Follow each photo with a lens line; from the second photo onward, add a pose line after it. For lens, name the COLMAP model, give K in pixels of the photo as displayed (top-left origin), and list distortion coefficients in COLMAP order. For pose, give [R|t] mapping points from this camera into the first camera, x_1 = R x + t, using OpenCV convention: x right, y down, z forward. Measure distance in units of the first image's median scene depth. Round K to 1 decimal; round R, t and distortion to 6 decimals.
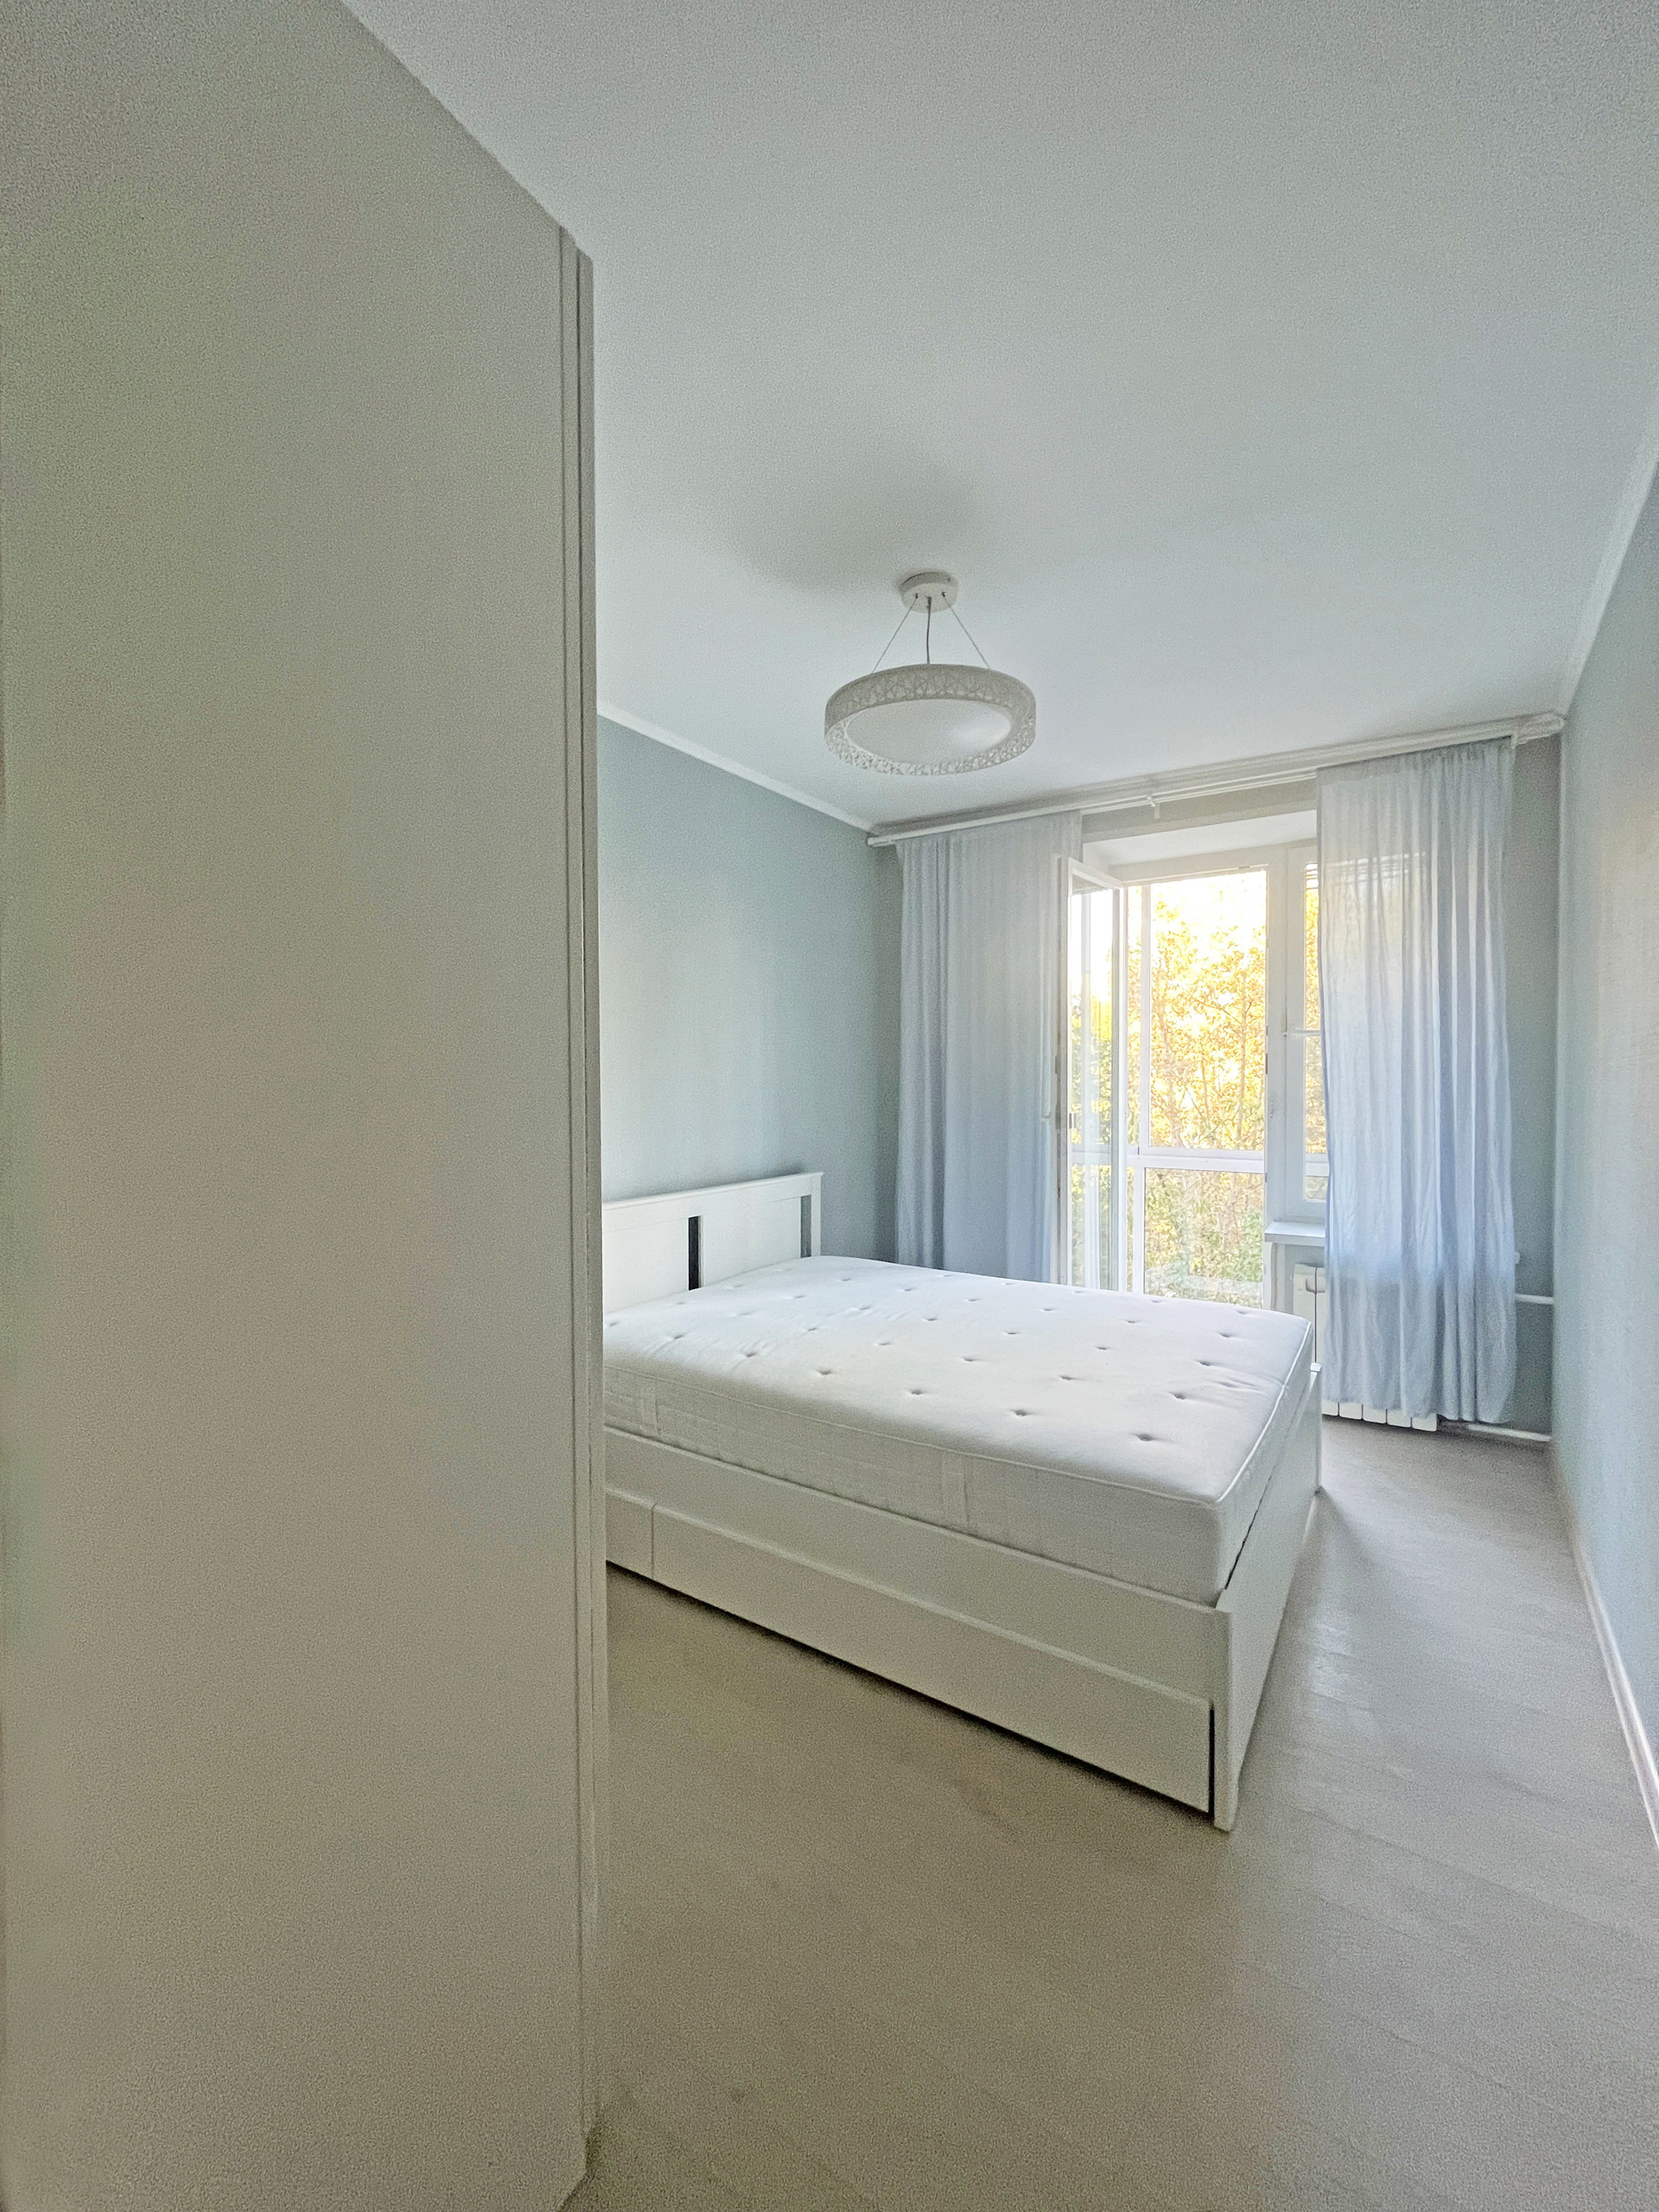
lens RADIAL K [[899.8, 0, 828.7], [0, 899.8, 1101.2], [0, 0, 1]] dist [0.000127, -0.000003]
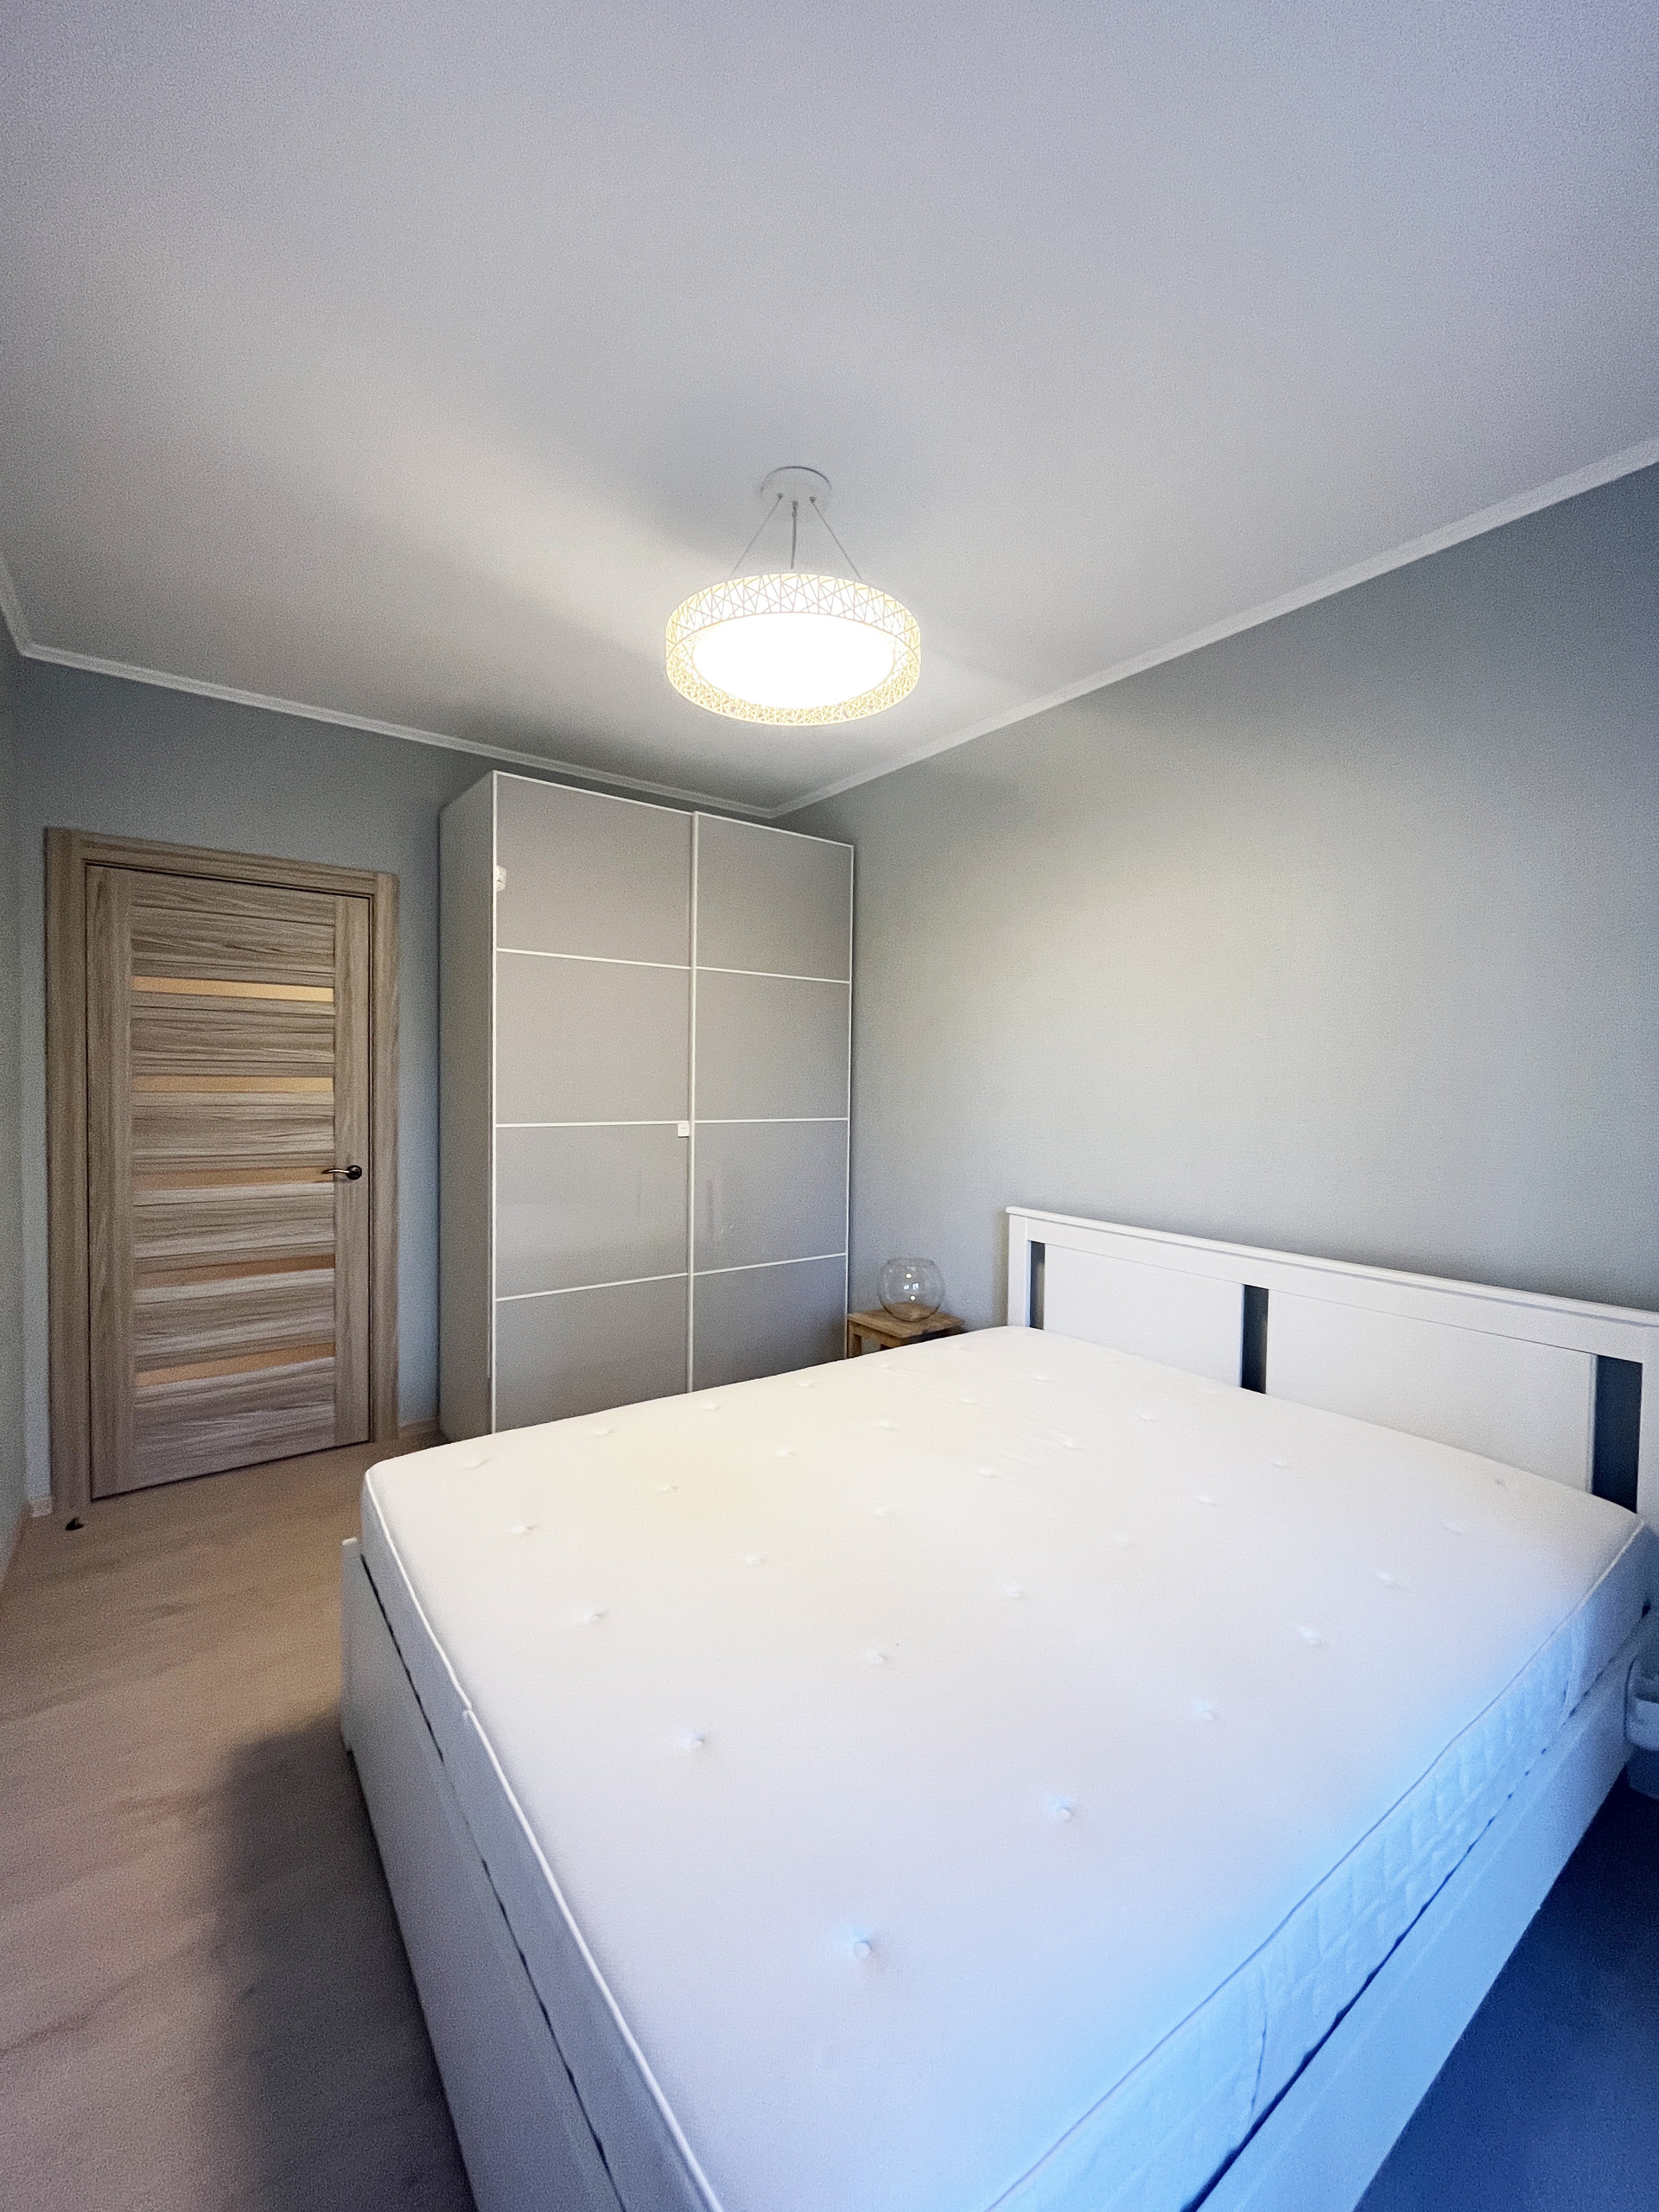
lens RADIAL K [[899.8, 0, 828.7], [0, 899.8, 1101.2], [0, 0, 1]] dist [0.000127, -0.000003]
pose [[-0.333368, 0.017226, -0.942639, 0.607794], [-0.043991, 0.998460, 0.033804, -0.022433], [0.941770, 0.052736, -0.332097, 0.912874]]
